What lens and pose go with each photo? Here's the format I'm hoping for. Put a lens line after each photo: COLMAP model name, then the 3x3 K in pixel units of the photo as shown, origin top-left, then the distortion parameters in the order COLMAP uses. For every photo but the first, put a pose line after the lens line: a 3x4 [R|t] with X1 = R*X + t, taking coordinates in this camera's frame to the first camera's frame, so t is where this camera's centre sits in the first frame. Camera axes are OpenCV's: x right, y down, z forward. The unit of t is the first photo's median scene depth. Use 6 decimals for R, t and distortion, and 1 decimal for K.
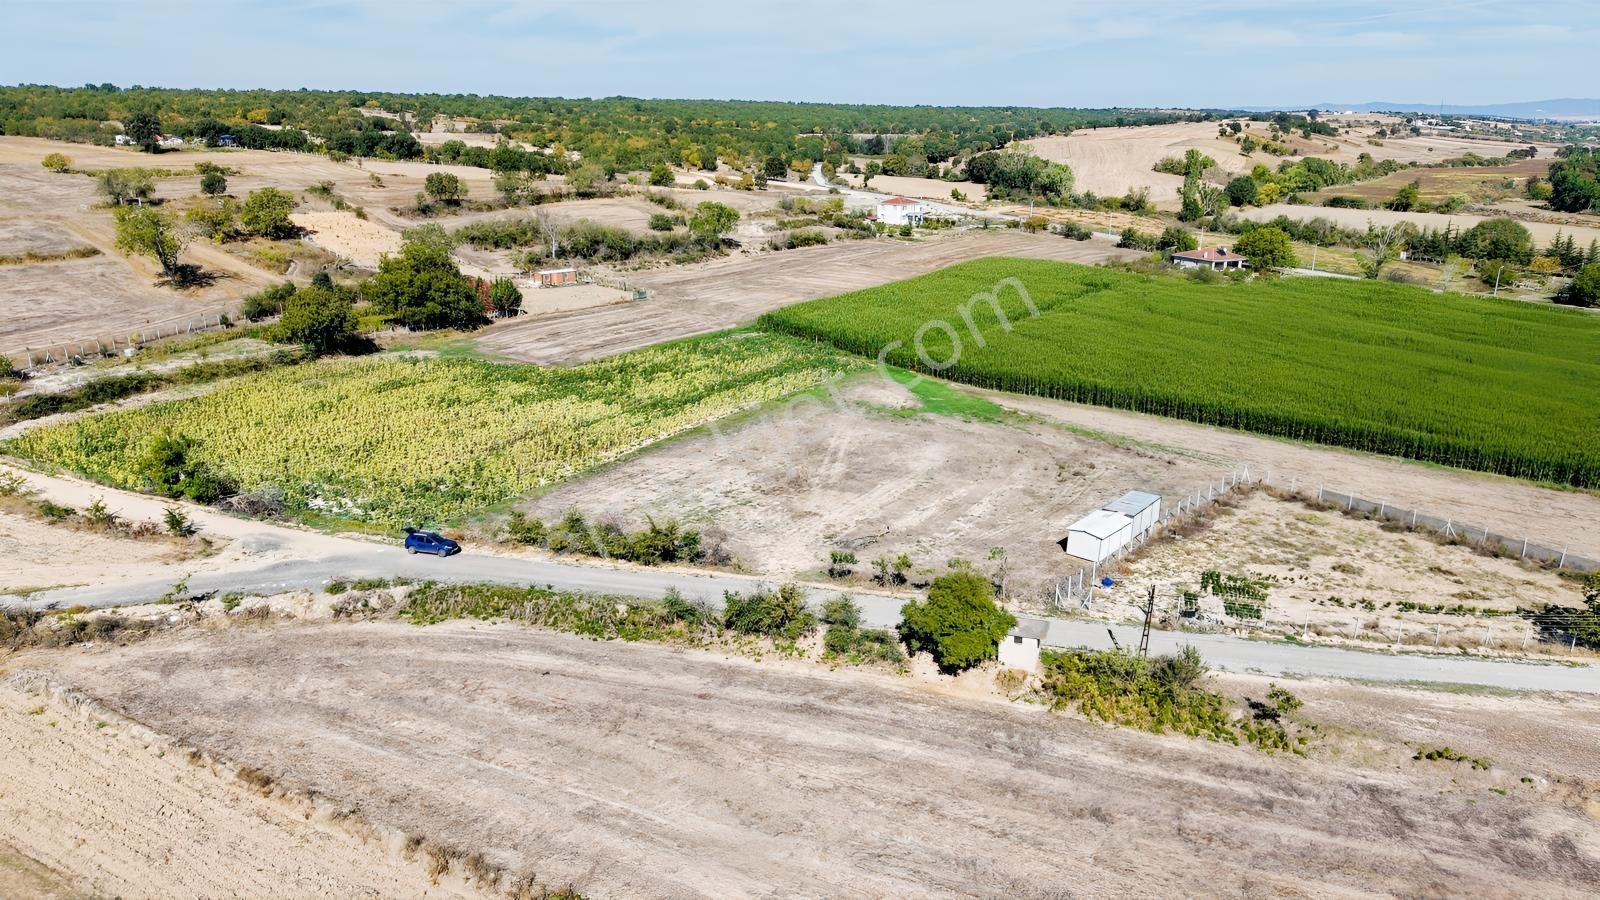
lens RADIAL K [[1103.5, 0, 800.0], [0, 1103.5, 450.0], [0, 0, 1]] dist [0.092480, -0.138633]
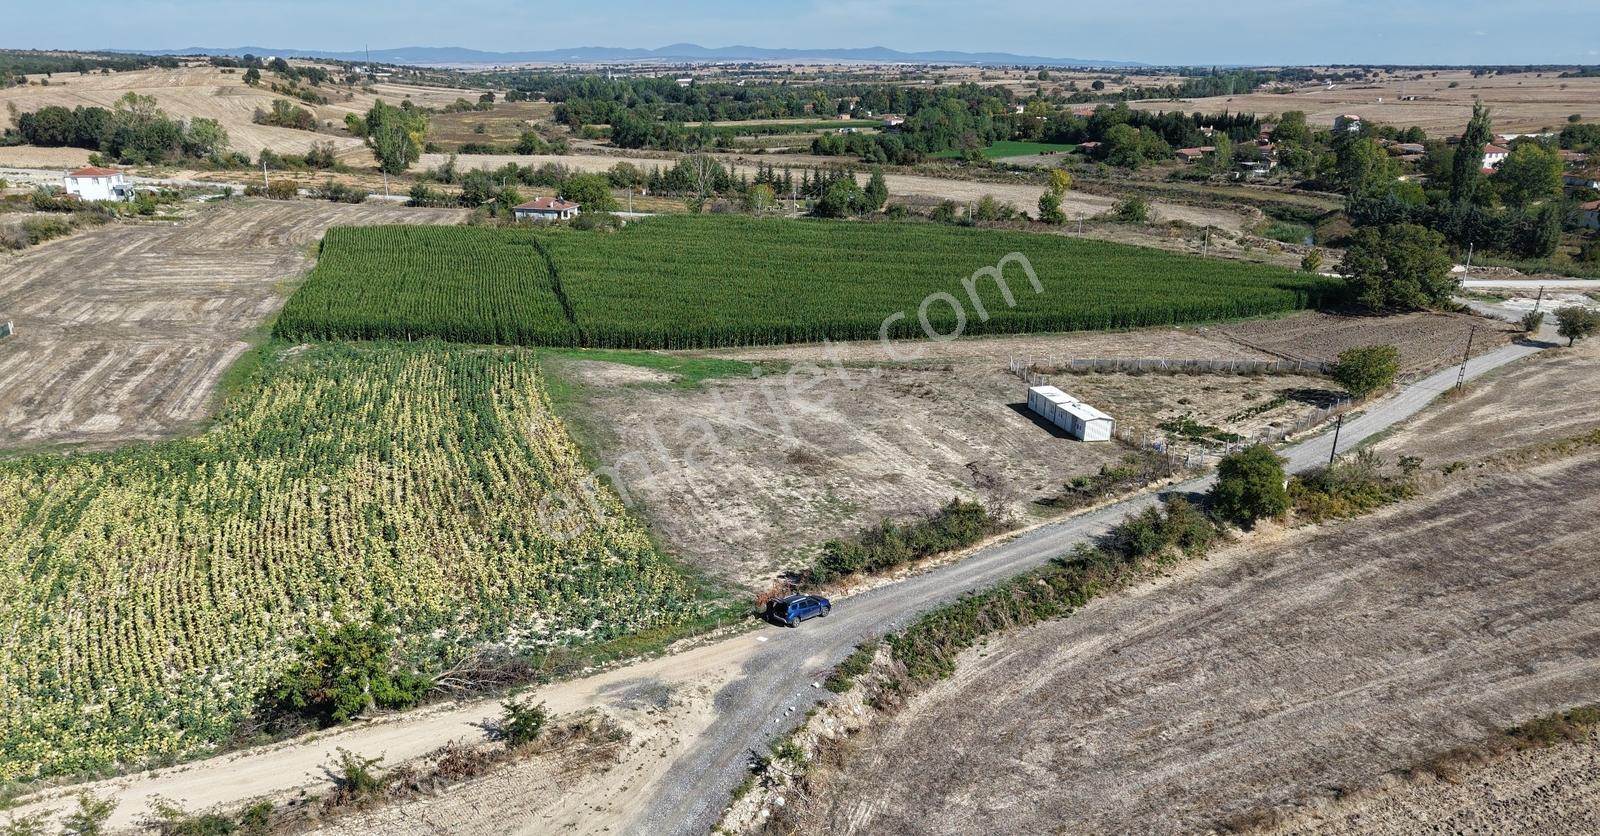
lens RADIAL K [[1152.0, 0, 800.0], [0, 1152.0, 418.0], [0, 0, 1]] dist [0.027133, -0.027075]
pose [[0.616419, -0.225737, 0.754368, -0.499583], [0.219615, 0.969297, 0.110598, -0.077139], [-0.756173, 0.097496, 0.647068, 0.236780]]
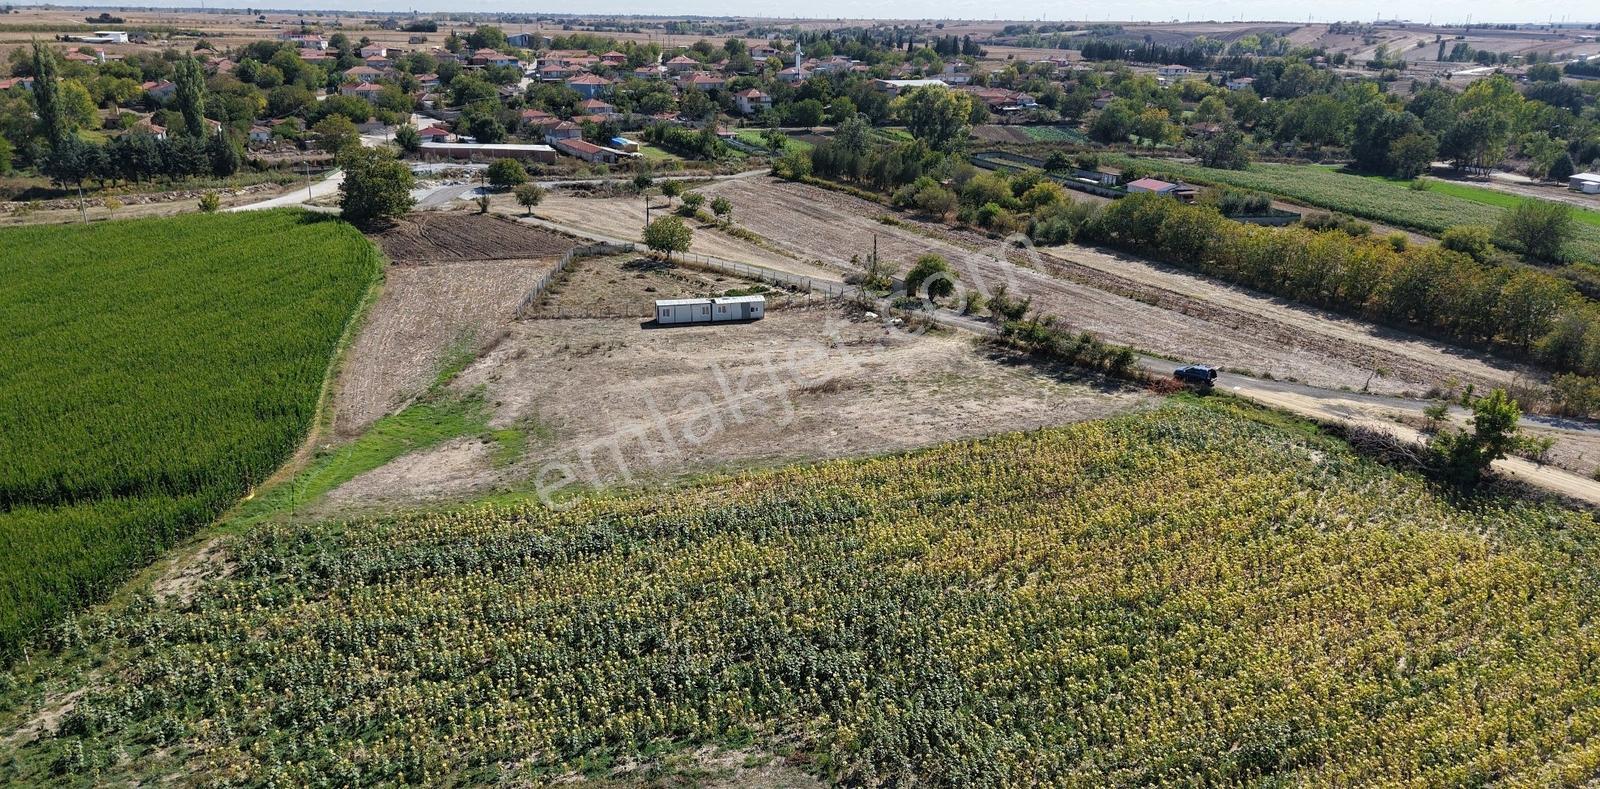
lens RADIAL K [[1092.6, 0, 800.0], [0, 1092.6, 394.5], [0, 0, 1]] dist [0.042415, -0.066122]
pose [[-0.784397, -0.212145, 0.582851, -0.373678], [0.160783, 0.838026, 0.521403, -0.320433], [-0.599058, 0.502700, -0.623236, 1.084385]]
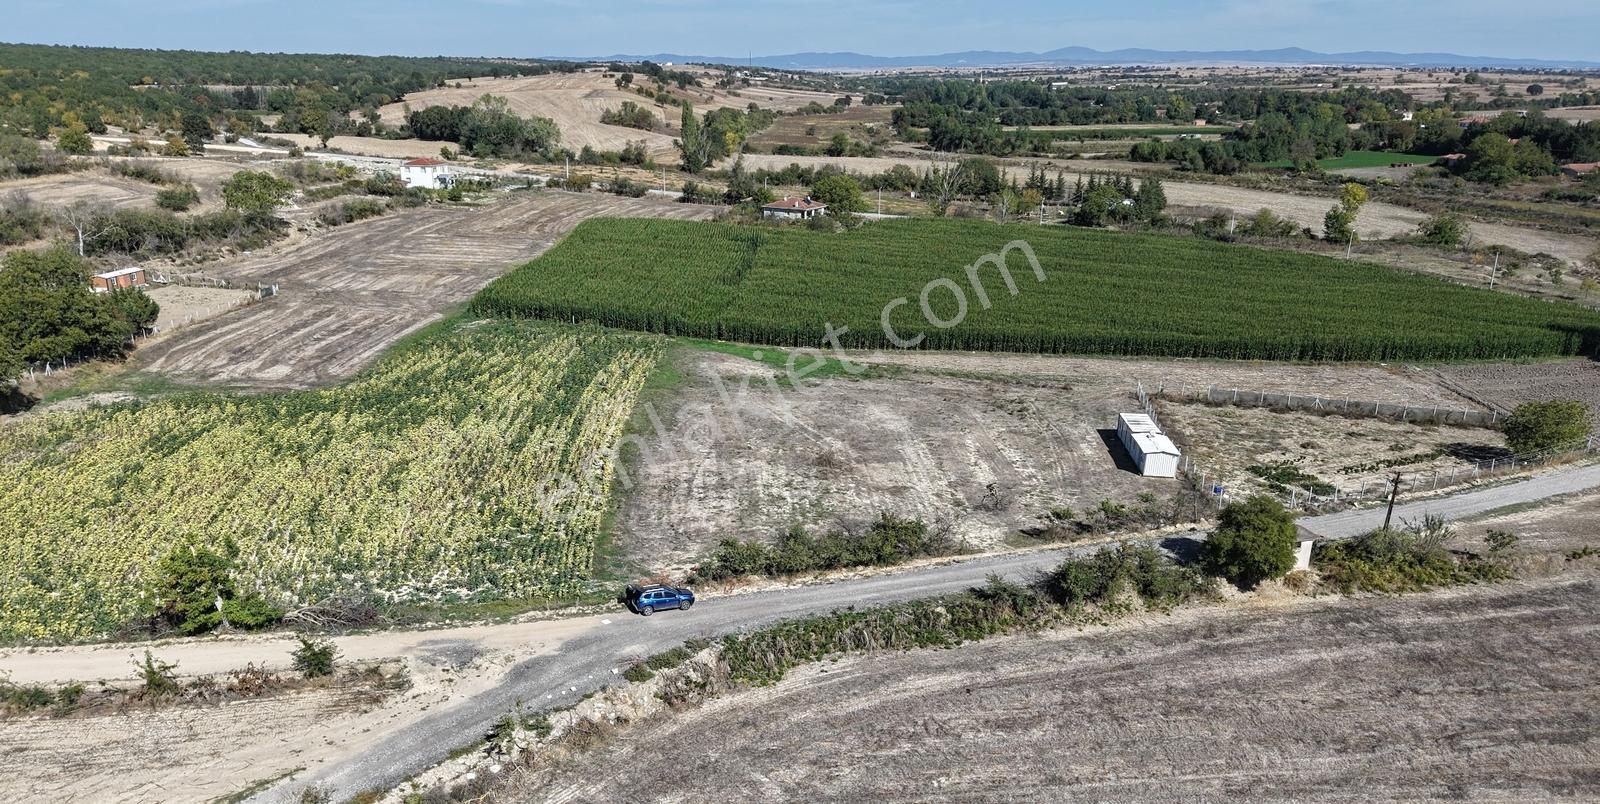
lens RADIAL K [[1169.7, 0, 800.0], [0, 1169.7, 402.0], [0, 0, 1]] dist [0.019106, -0.008755]
pose [[0.833986, -0.147739, 0.531640, -0.365573], [0.153806, 0.987545, 0.033156, -0.038980], [-0.529917, 0.054118, 0.846321, 0.109854]]
